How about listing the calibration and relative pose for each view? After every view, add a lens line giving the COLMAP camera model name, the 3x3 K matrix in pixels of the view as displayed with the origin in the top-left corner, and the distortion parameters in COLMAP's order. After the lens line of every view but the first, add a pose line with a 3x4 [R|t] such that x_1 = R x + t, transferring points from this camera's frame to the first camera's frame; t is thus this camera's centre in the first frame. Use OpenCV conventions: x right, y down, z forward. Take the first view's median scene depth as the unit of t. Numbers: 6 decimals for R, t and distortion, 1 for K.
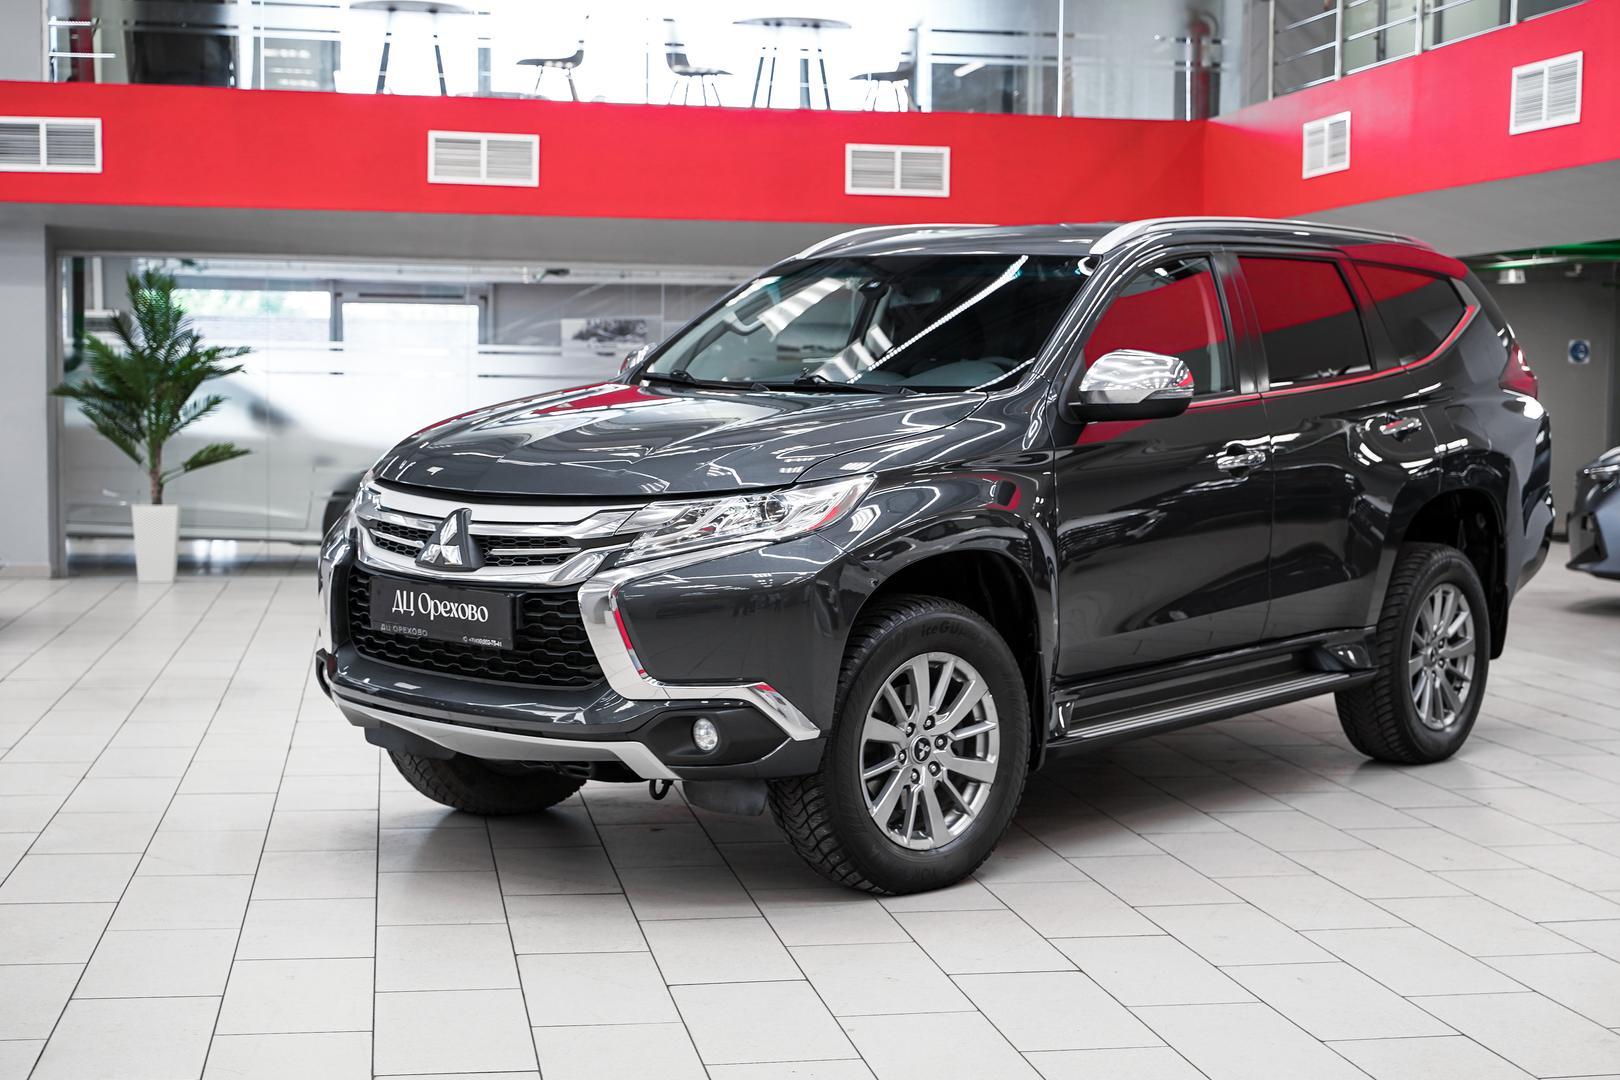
lens RADIAL K [[2237.9, 0, 809.2], [0, 2237.9, 520.5], [0, 0, 1]] dist [0.013226, -0.002481]
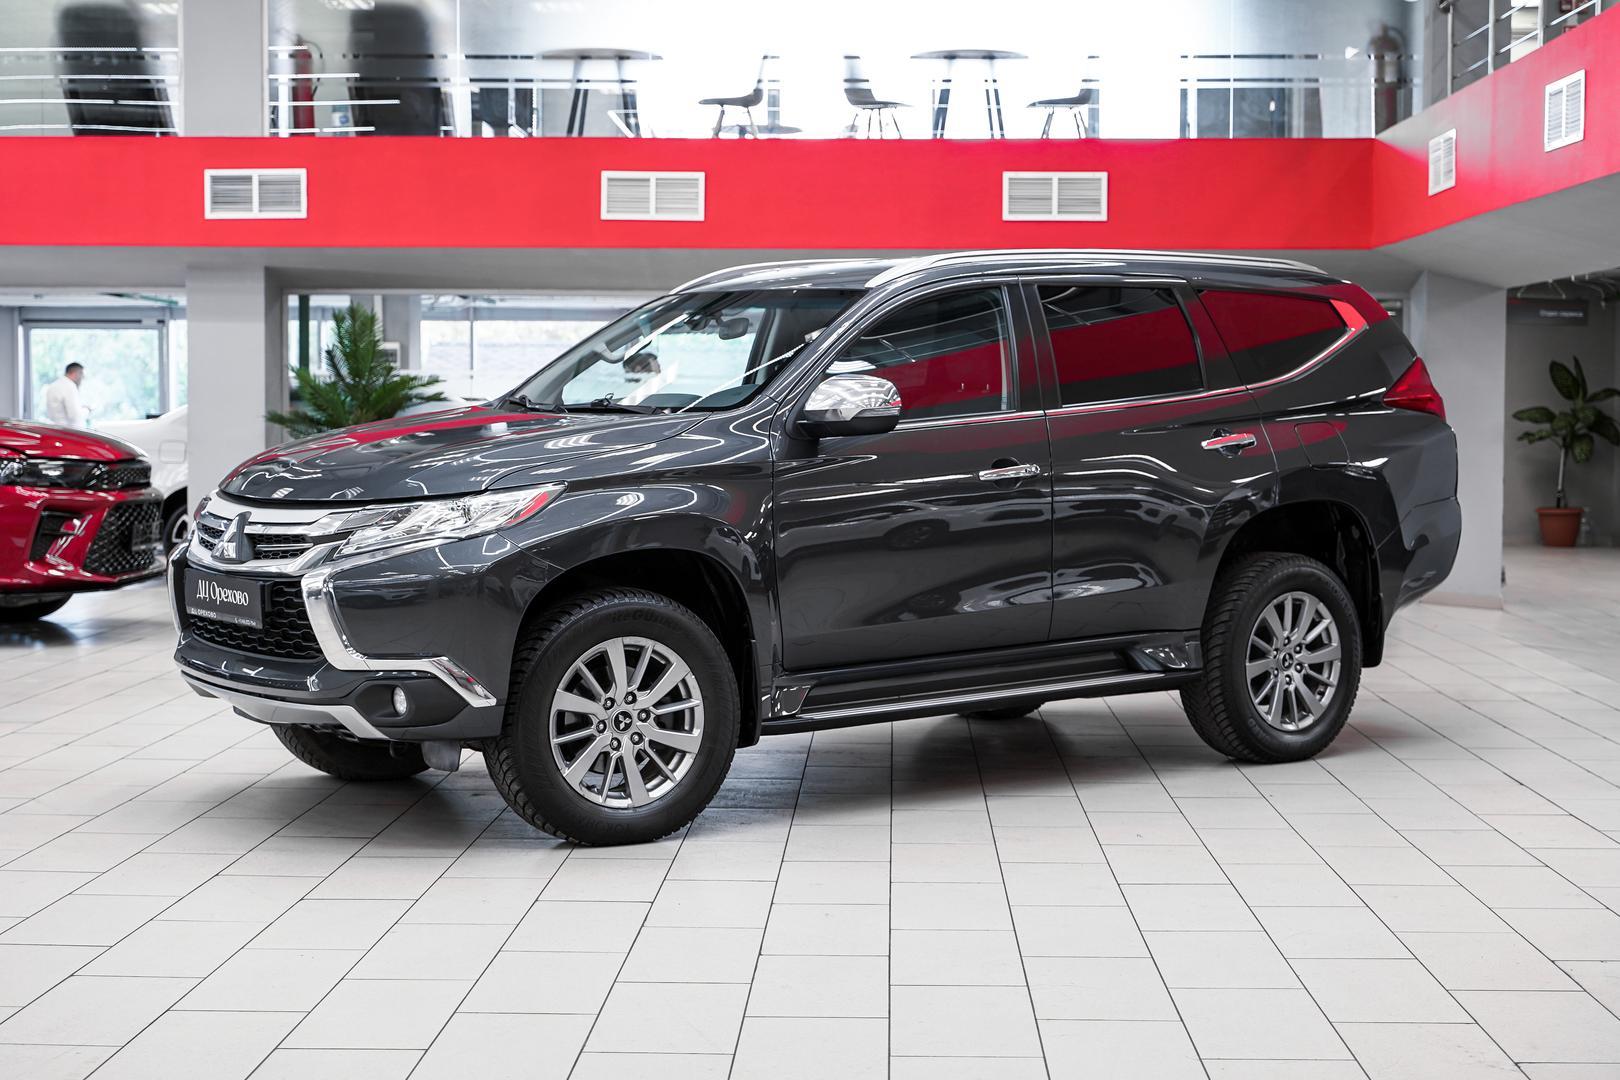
lens RADIAL K [[2320.6, 0, 810.0], [0, 2320.6, 540.0], [0, 0, 1]] dist [0.010010, -0.006691]
pose [[0.979959, 0.004493, -0.199146, 0.376114], [-0.005364, 0.999978, -0.003837, 0.012558], [0.199125, 0.004828, 0.979962, -0.151996]]
